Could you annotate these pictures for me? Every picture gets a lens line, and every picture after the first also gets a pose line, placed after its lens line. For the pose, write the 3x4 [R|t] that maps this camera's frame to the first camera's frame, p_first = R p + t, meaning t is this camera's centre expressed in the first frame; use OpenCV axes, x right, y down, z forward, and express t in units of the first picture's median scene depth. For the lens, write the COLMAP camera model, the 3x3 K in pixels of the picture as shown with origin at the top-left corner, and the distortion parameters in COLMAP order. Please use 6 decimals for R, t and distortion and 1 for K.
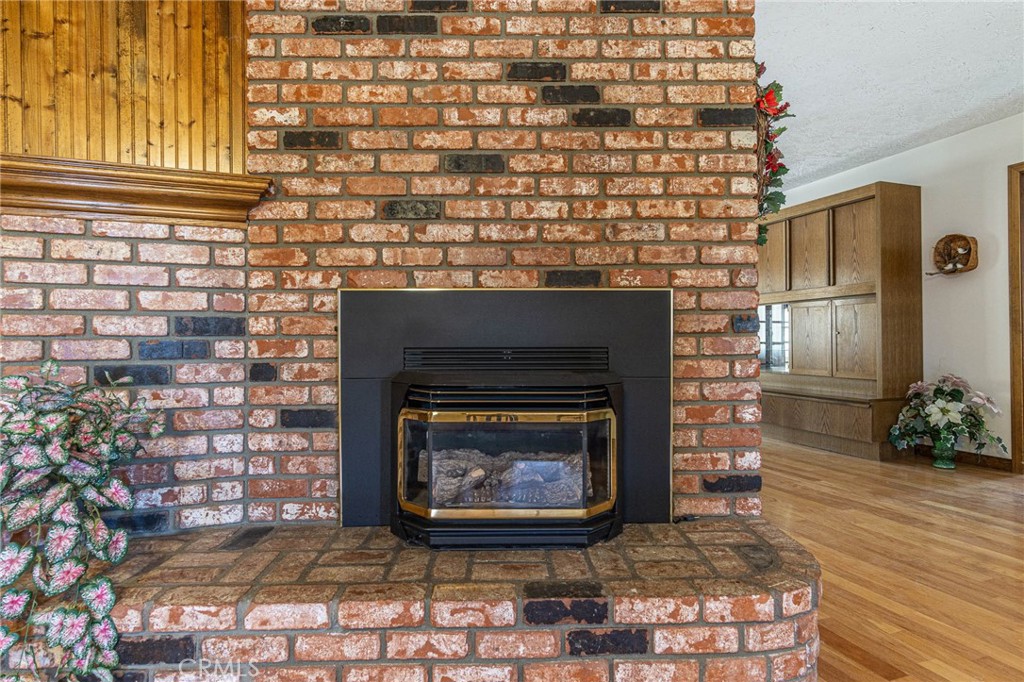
lens RADIAL K [[539.2, 0, 508.3], [0, 539.2, 337.5], [0, 0, 1]] dist [0.004776, 0.001363]
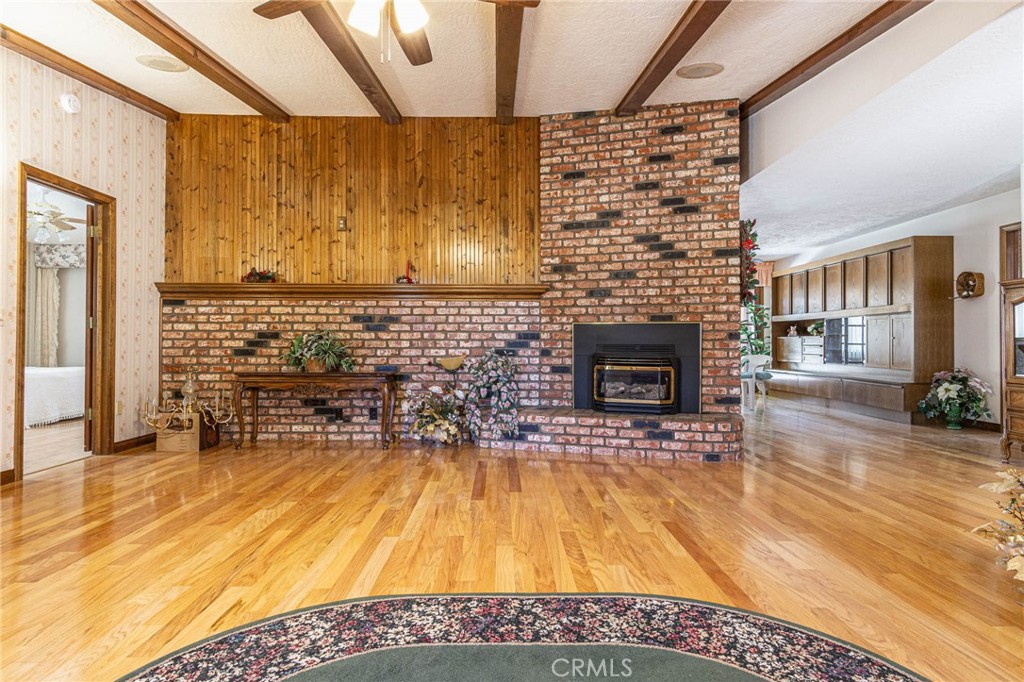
lens RADIAL K [[539.2, 0, 508.3], [0, 539.2, 337.5], [0, 0, 1]] dist [0.004776, 0.001363]
pose [[0.946420, 0.005554, -0.322889, 0.261846], [-0.004895, 0.999984, 0.002853, -0.021229], [0.322900, -0.001120, 0.946432, -1.694310]]
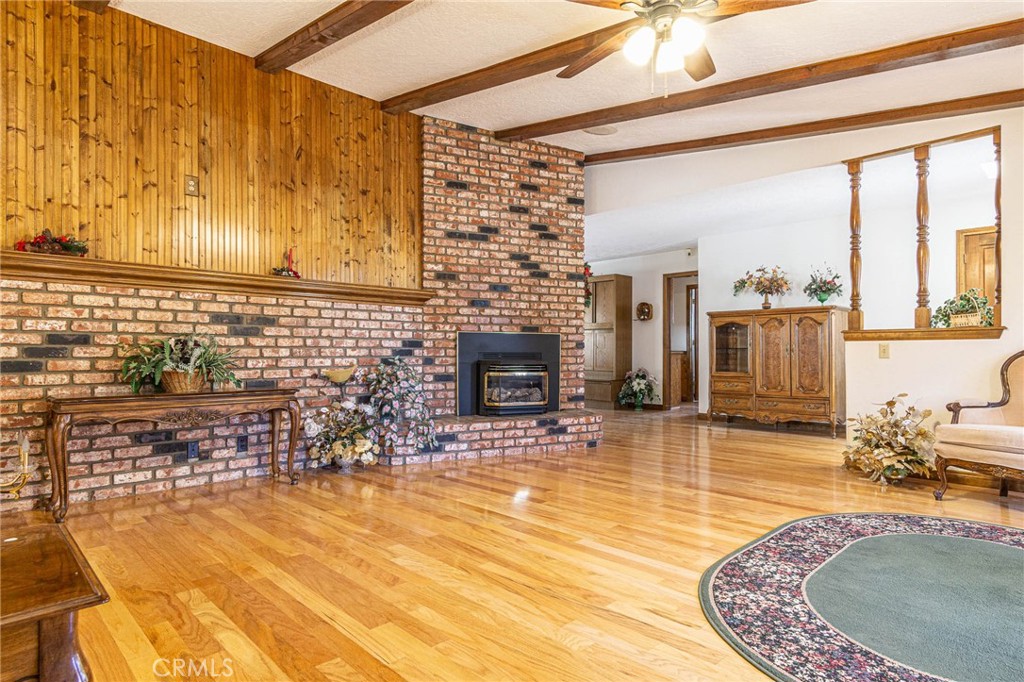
lens RADIAL K [[566.8, 0, 513.0], [0, 566.8, 348.6], [0, 0, 1]] dist [0.003834, 0.001917]
pose [[0.907464, 0.010816, 0.419990, -1.260676], [-0.012639, 0.999919, 0.001557, -0.008477], [-0.419939, -0.006721, 0.907527, -1.757451]]
